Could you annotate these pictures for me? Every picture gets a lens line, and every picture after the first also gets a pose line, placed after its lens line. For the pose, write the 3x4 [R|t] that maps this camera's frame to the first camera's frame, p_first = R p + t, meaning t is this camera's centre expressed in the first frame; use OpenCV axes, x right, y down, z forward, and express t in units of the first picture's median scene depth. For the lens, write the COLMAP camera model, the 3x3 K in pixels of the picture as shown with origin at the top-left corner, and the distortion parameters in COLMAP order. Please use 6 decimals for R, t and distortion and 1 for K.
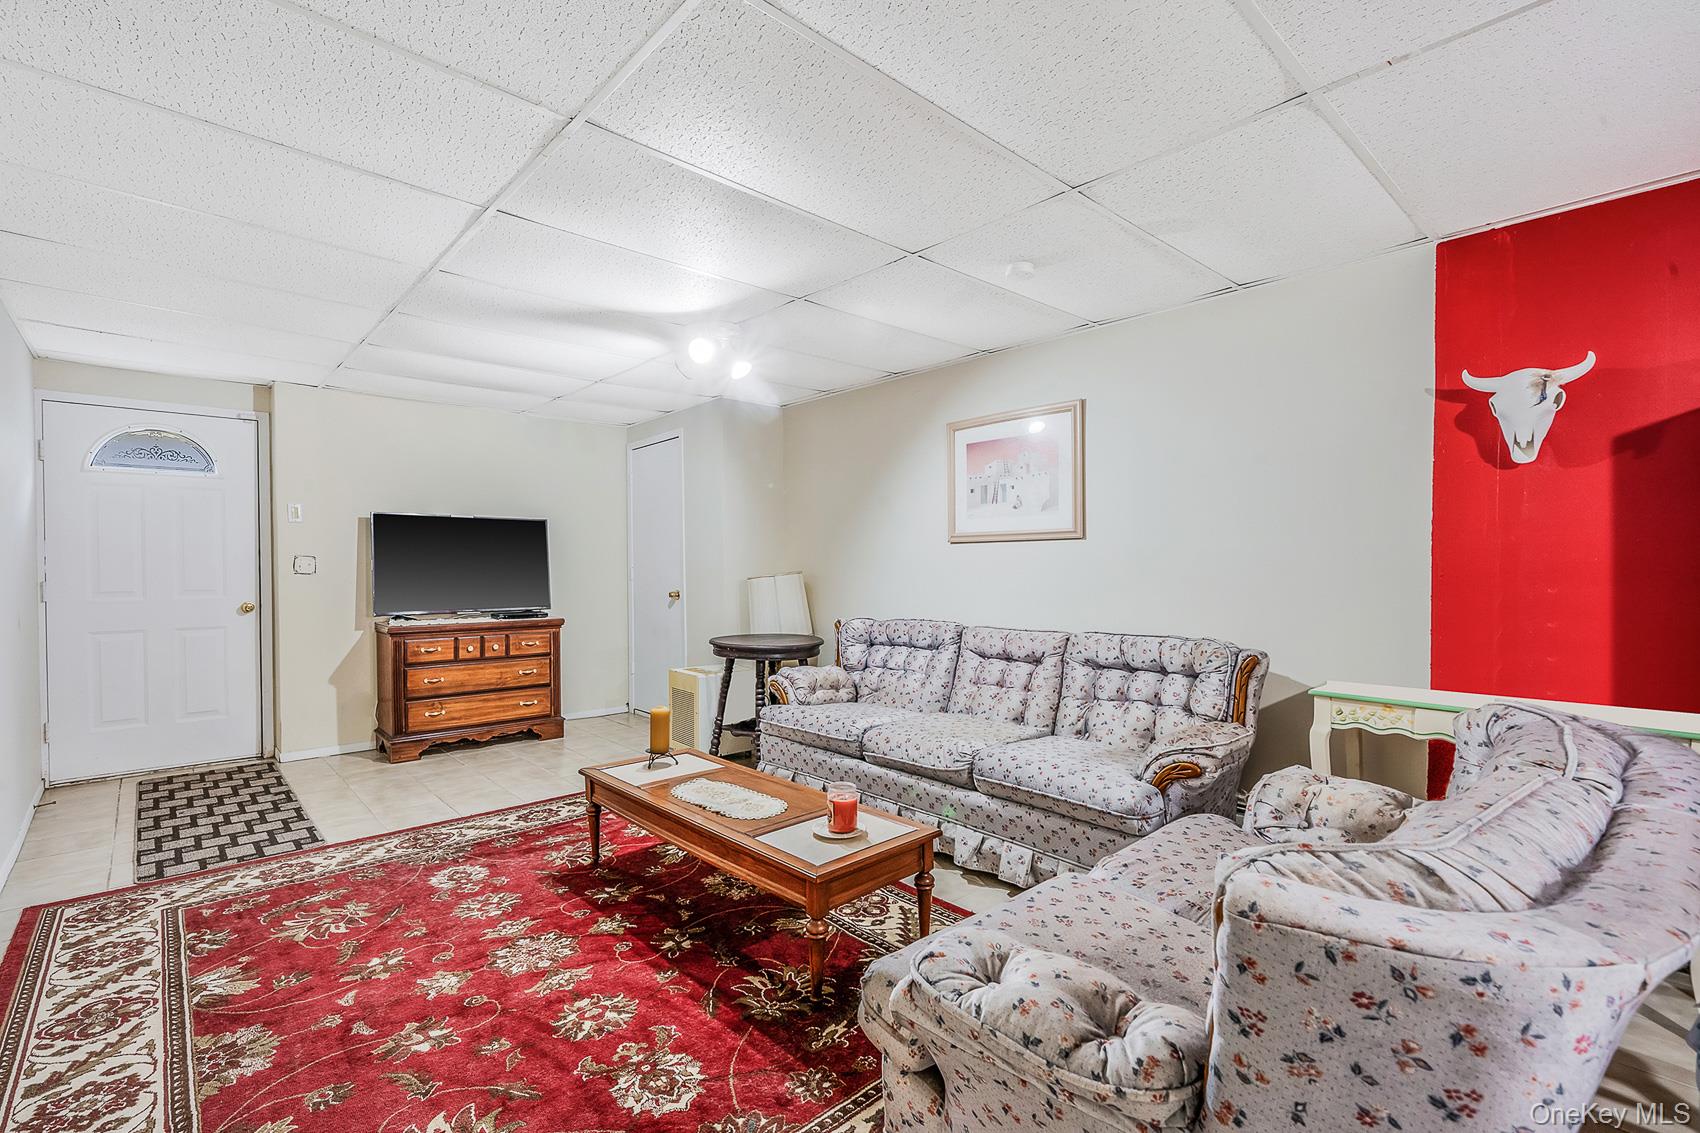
lens RADIAL K [[759.7, 0, 849.1], [0, 759.7, 570.8], [0, 0, 1]] dist [-0.001363, -0.000783]
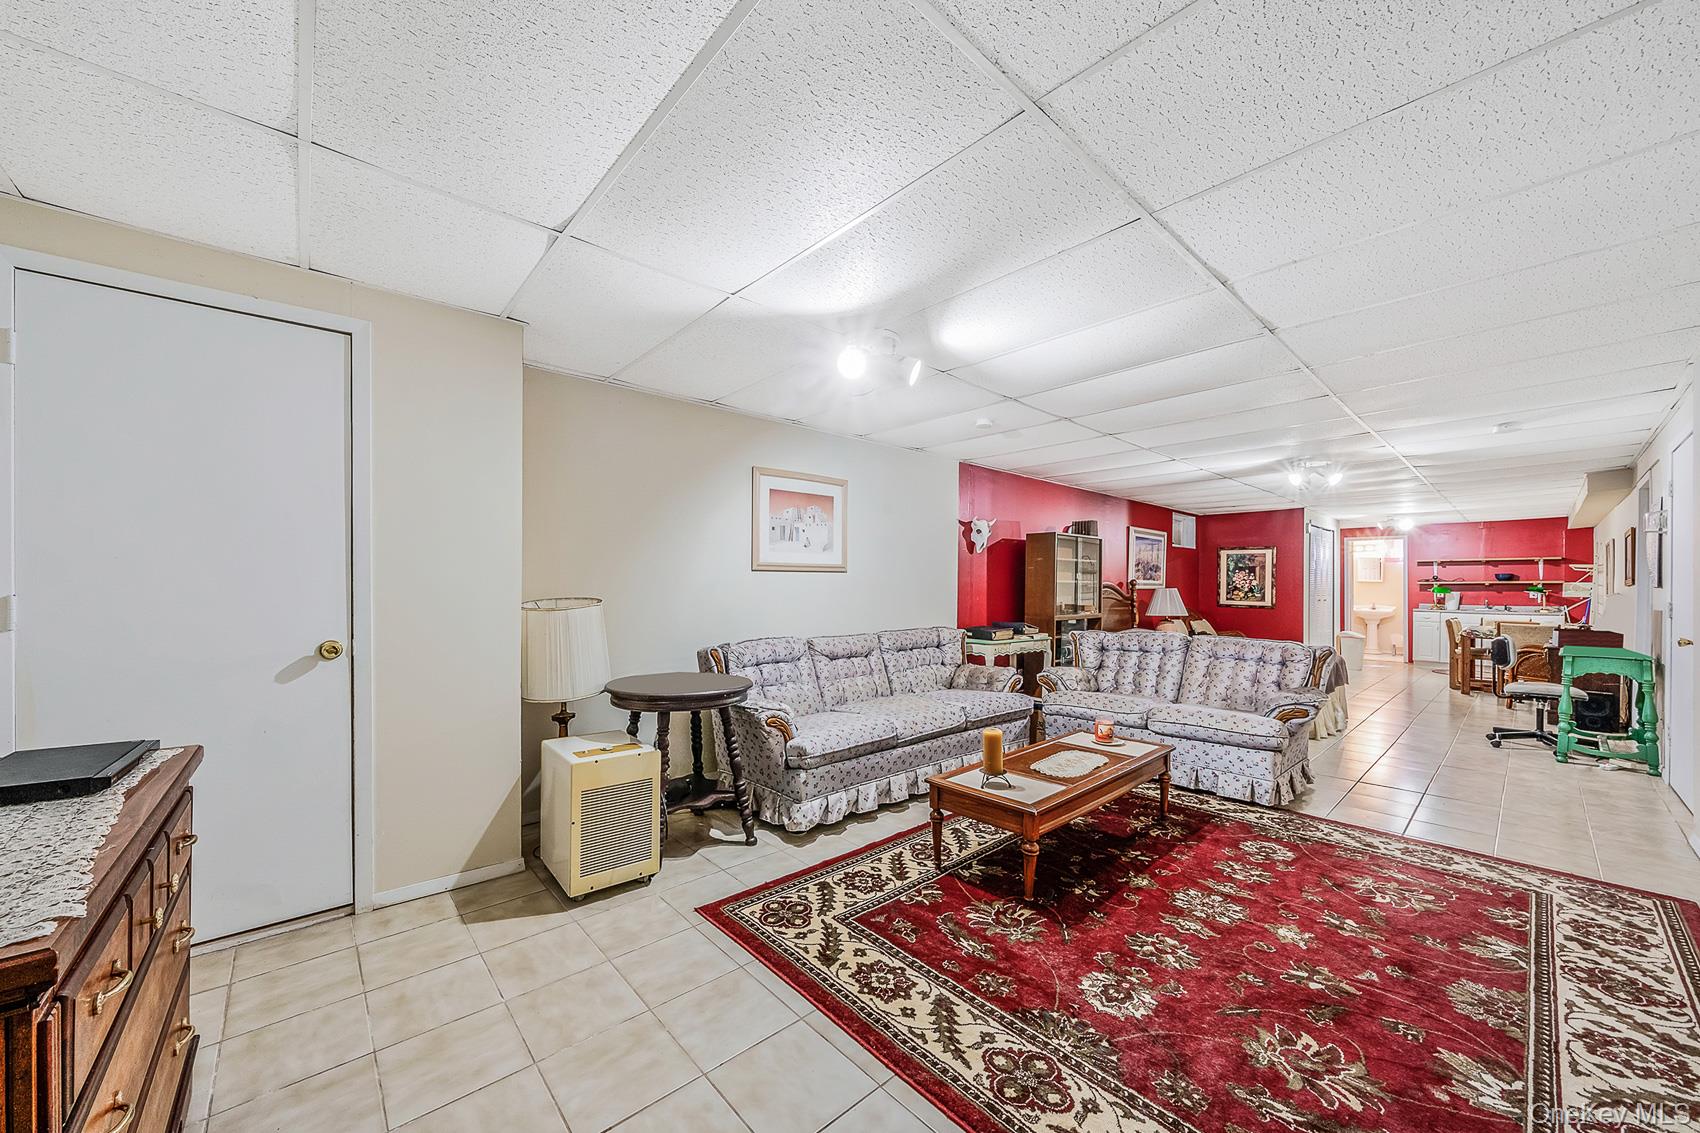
lens RADIAL K [[603.3, 0, 819.2], [0, 603.3, 585.5], [0, 0, 1]] dist [0.000404, 0.000543]
pose [[0.042777, 0.001398, 0.999084, -1.239197], [0.001502, 0.999998, -0.001464, -0.019422], [-0.999084, 0.001563, 0.042775, 1.378450]]
